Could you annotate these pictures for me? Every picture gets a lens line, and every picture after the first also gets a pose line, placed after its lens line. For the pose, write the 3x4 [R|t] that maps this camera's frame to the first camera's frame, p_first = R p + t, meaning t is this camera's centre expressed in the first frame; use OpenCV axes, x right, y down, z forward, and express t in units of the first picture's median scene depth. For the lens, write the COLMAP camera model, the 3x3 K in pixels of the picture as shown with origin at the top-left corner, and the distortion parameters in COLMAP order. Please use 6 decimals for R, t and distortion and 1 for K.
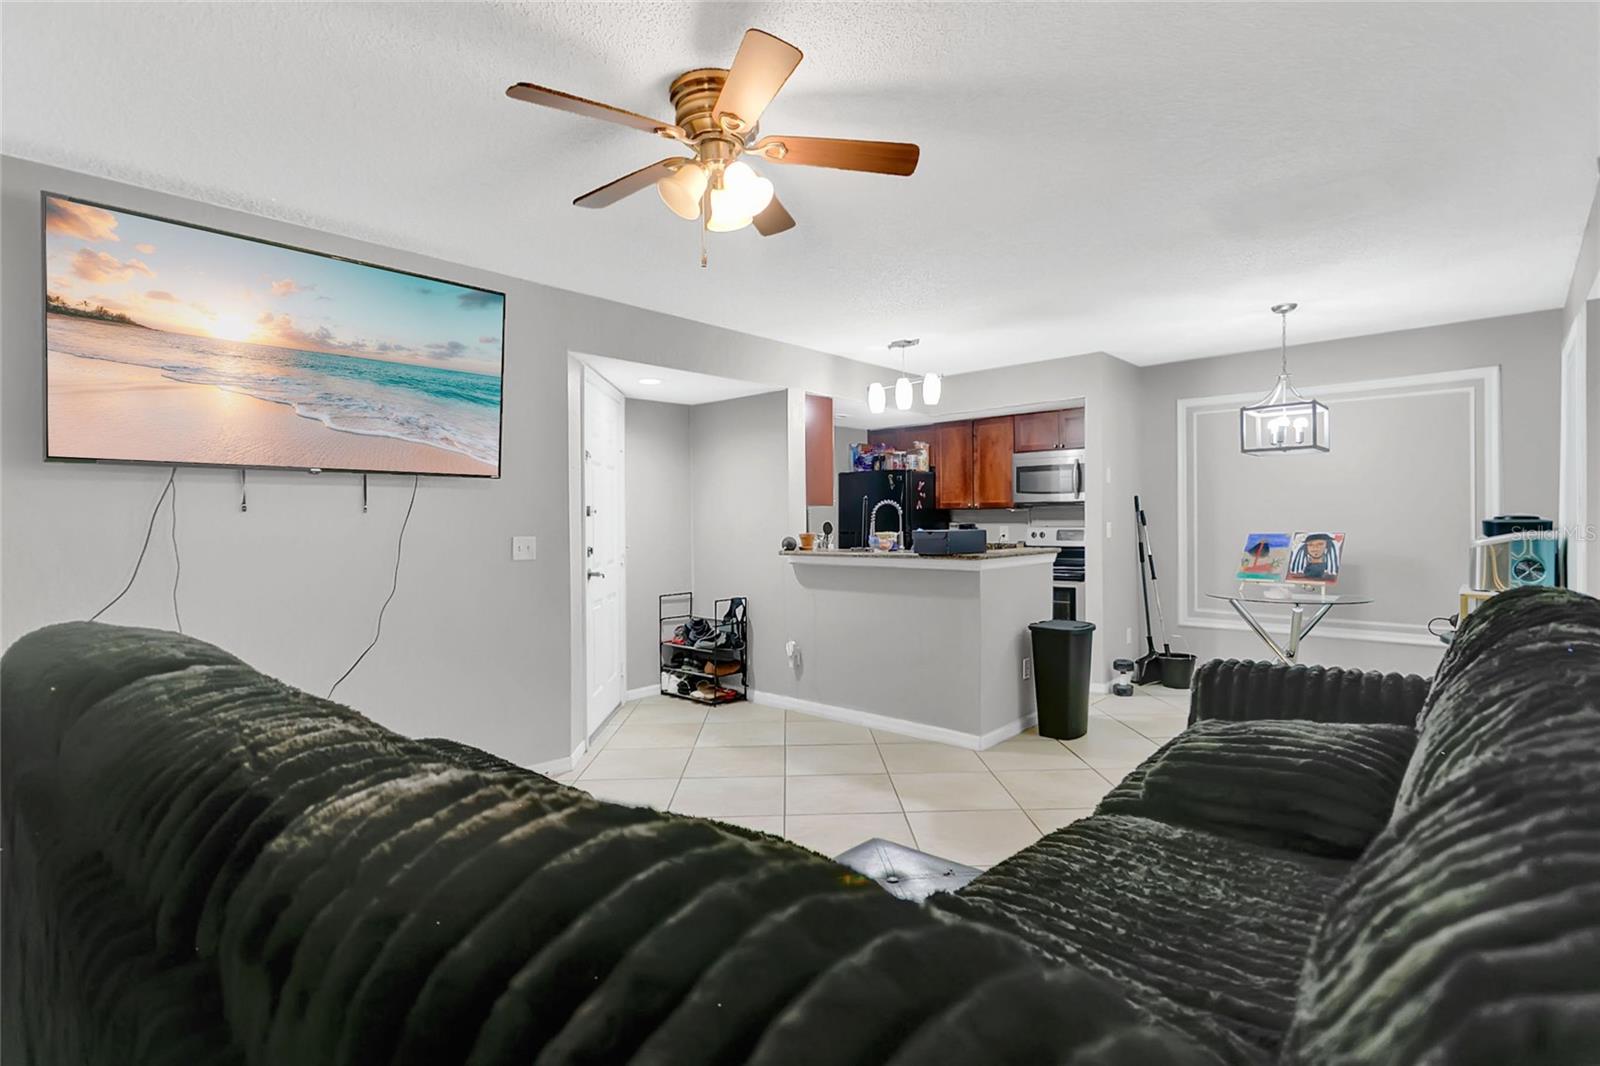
lens RADIAL K [[760.2, 0, 800.2], [0, 760.2, 530.8], [0, 0, 1]] dist [0.003912, 0.000548]
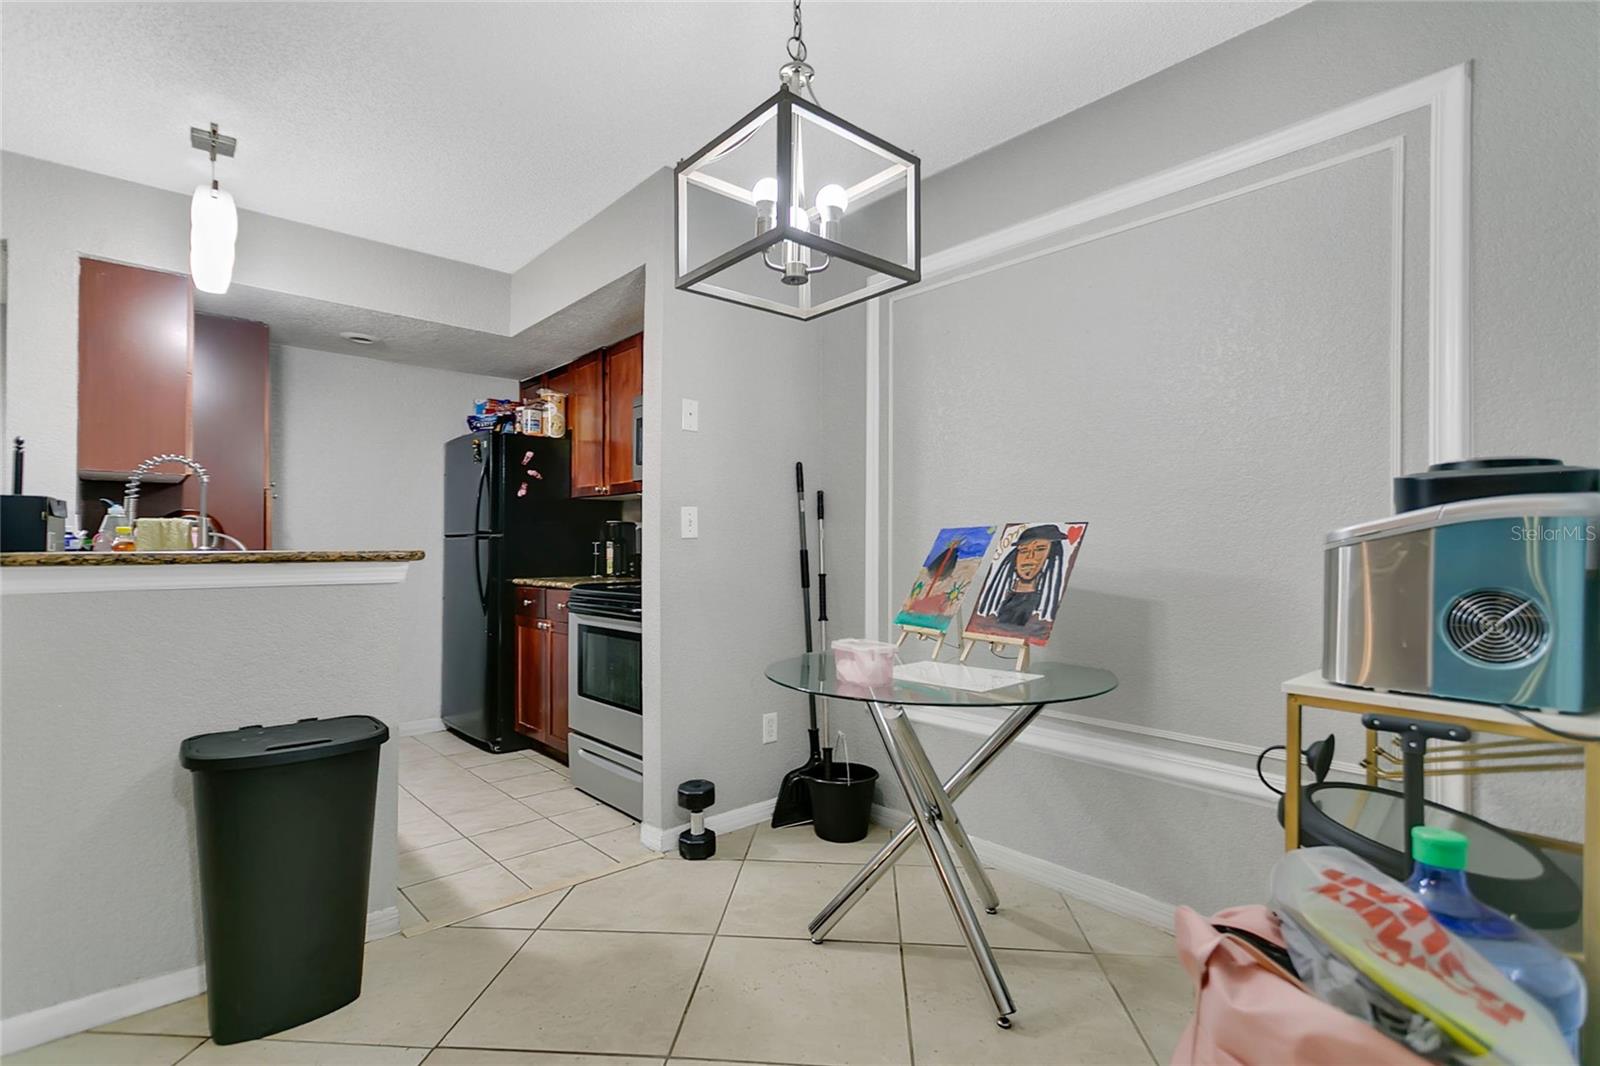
lens RADIAL K [[760.2, 0, 798.6], [0, 760.2, 545.6], [0, 0, 1]] dist [0.003912, 0.000548]
pose [[0.993864, 0.009822, -0.110171, 0.591959], [-0.011575, 0.999816, -0.015280, 0.023702], [0.110001, 0.016461, 0.993795, 0.558825]]
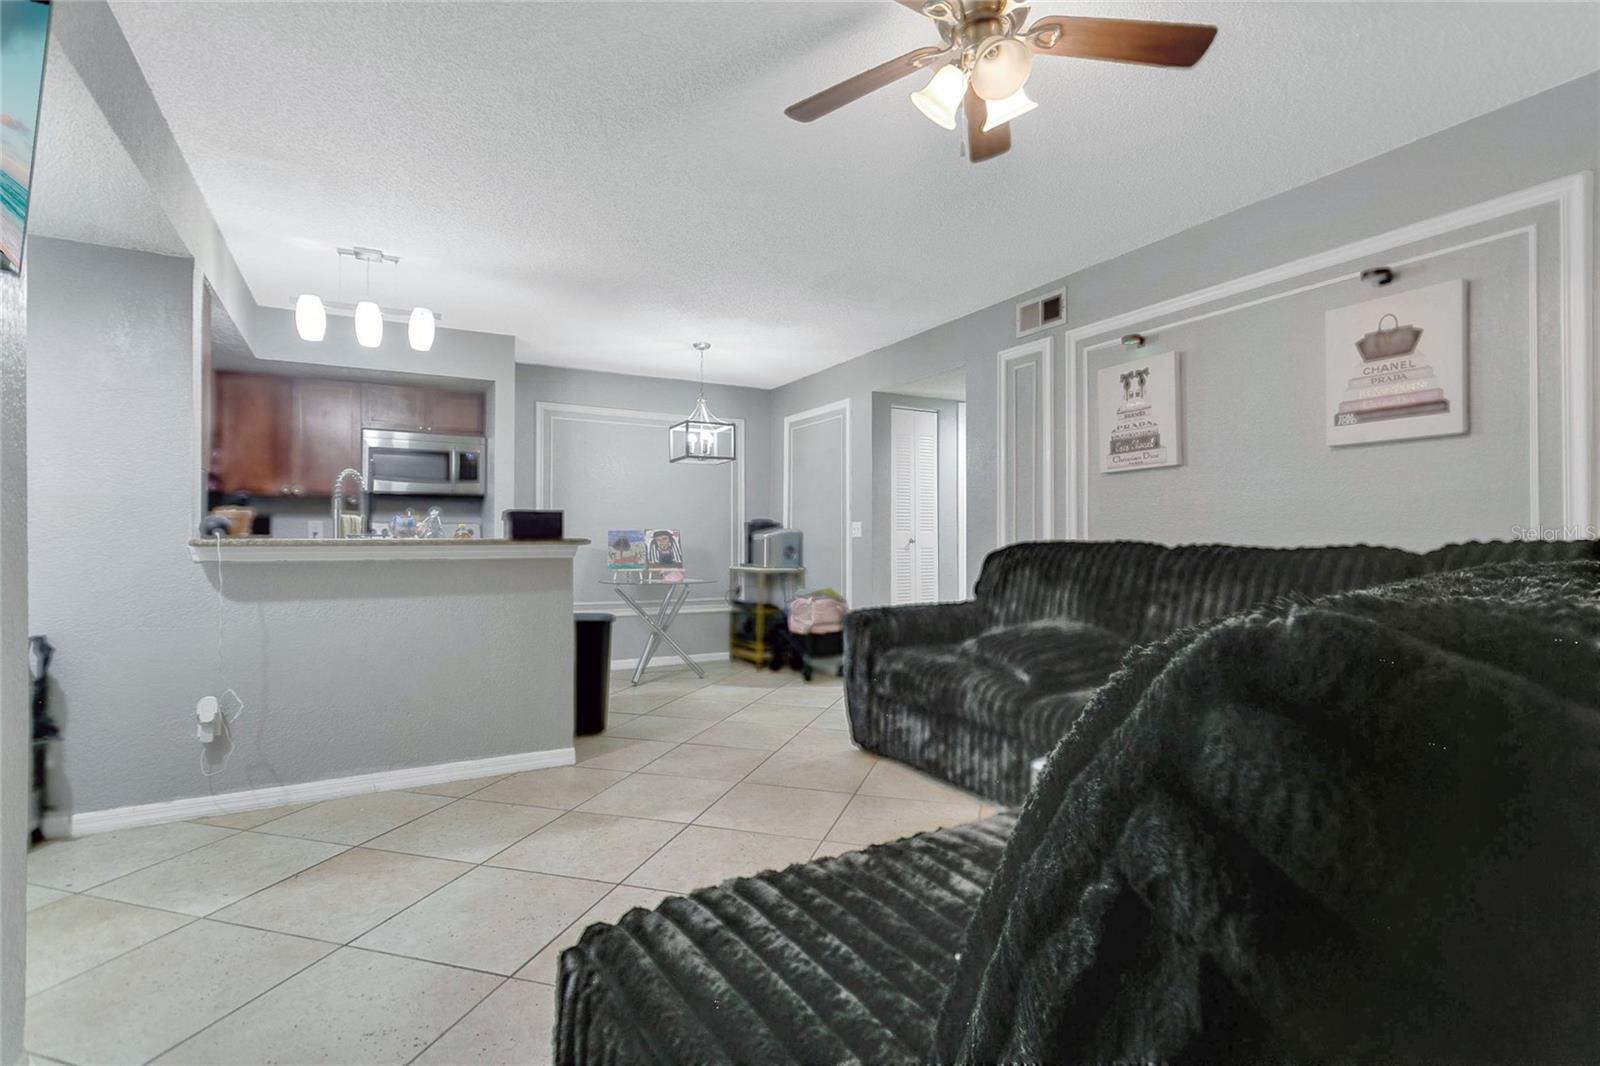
lens RADIAL K [[760.2, 0, 794.5], [0, 760.2, 534.2], [0, 0, 1]] dist [0.003912, 0.000548]
pose [[0.324868, 0.017633, 0.945595, -0.422773], [0.013083, 0.999647, -0.023136, 0.041559], [-0.945669, 0.019887, 0.324523, 0.392803]]
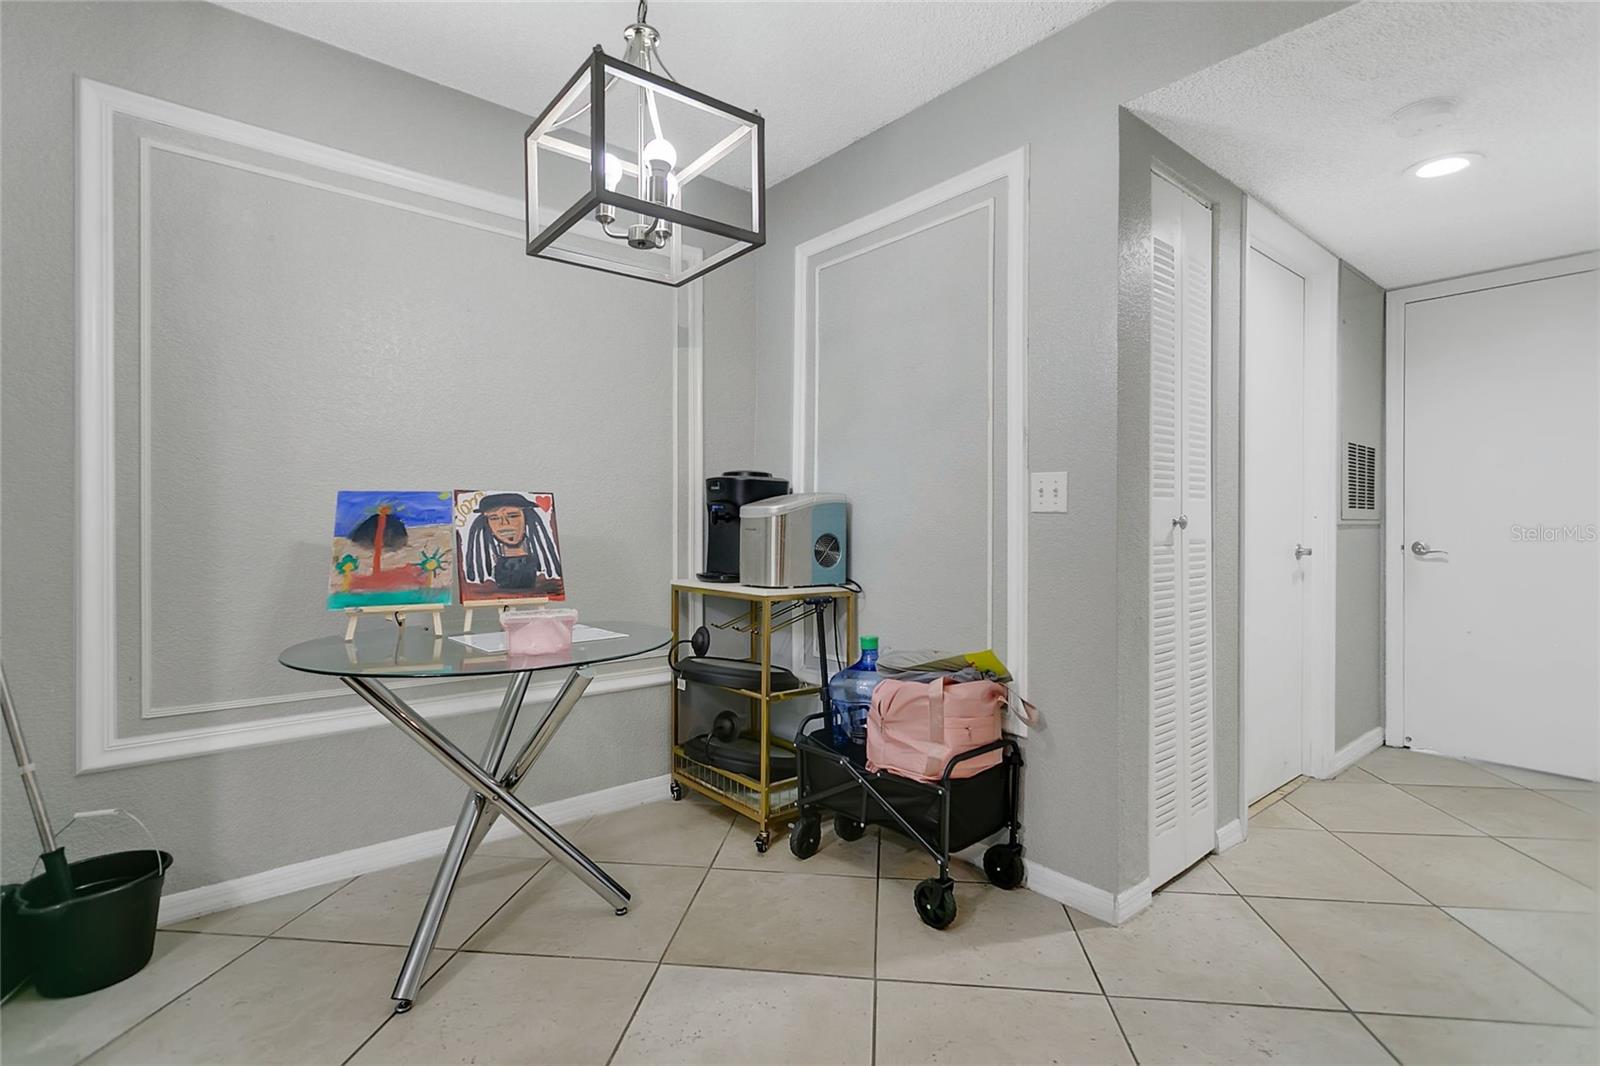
lens RADIAL K [[760.2, 0, 804.1], [0, 760.2, 530.2], [0, 0, 1]] dist [0.003912, 0.000548]
pose [[0.144141, 0.000521, 0.989557, 0.253969], [0.013945, 0.999899, -0.002557, 0.029765], [-0.989459, 0.014168, 0.144119, 0.755972]]
